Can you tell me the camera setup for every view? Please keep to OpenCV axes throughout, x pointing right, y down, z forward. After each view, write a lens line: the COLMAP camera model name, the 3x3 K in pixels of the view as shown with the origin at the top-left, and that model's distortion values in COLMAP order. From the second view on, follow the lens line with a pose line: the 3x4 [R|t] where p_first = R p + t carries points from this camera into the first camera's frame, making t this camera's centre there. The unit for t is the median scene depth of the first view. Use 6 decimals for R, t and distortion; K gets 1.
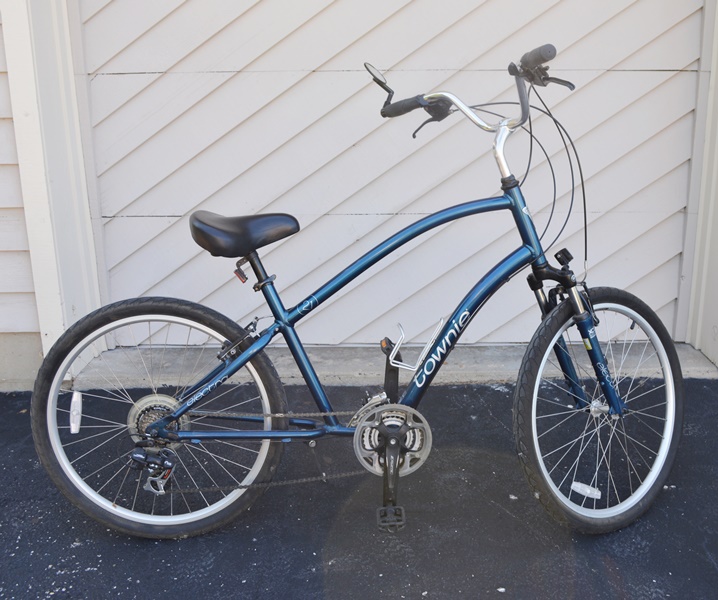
lens RADIAL K [[816.5, 0, 421.4], [0, 816.5, 327.1], [0, 0, 1]] dist [-0.124678, 0.000000]
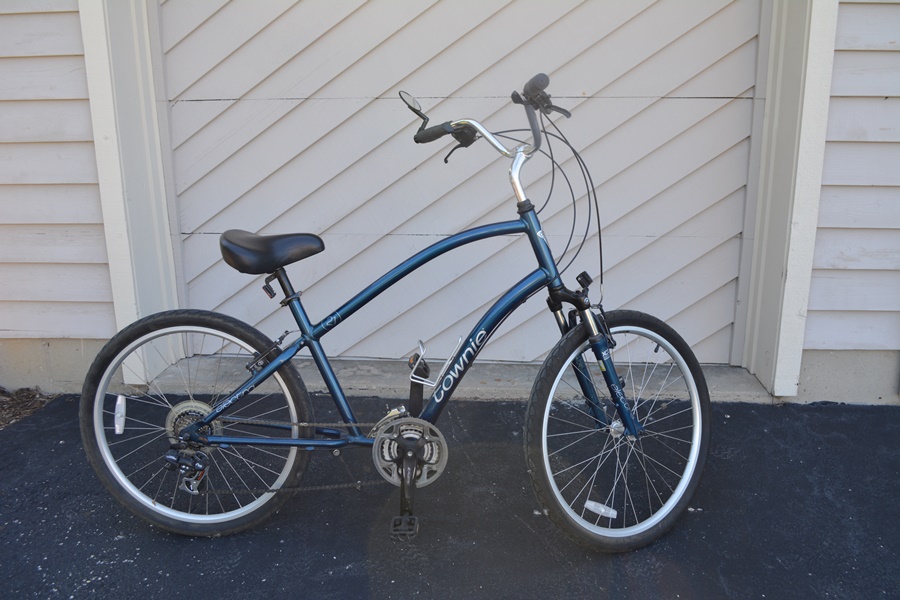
lens RADIAL K [[788.4, 0, 493.9], [0, 788.4, 328.2], [0, 0, 1]] dist [-0.145771, 0.059256]
pose [[0.996499, 0.025035, -0.079764, 0.146444], [-0.026516, 0.999494, -0.017564, -0.005188], [0.079284, 0.019617, 0.996659, 0.006267]]
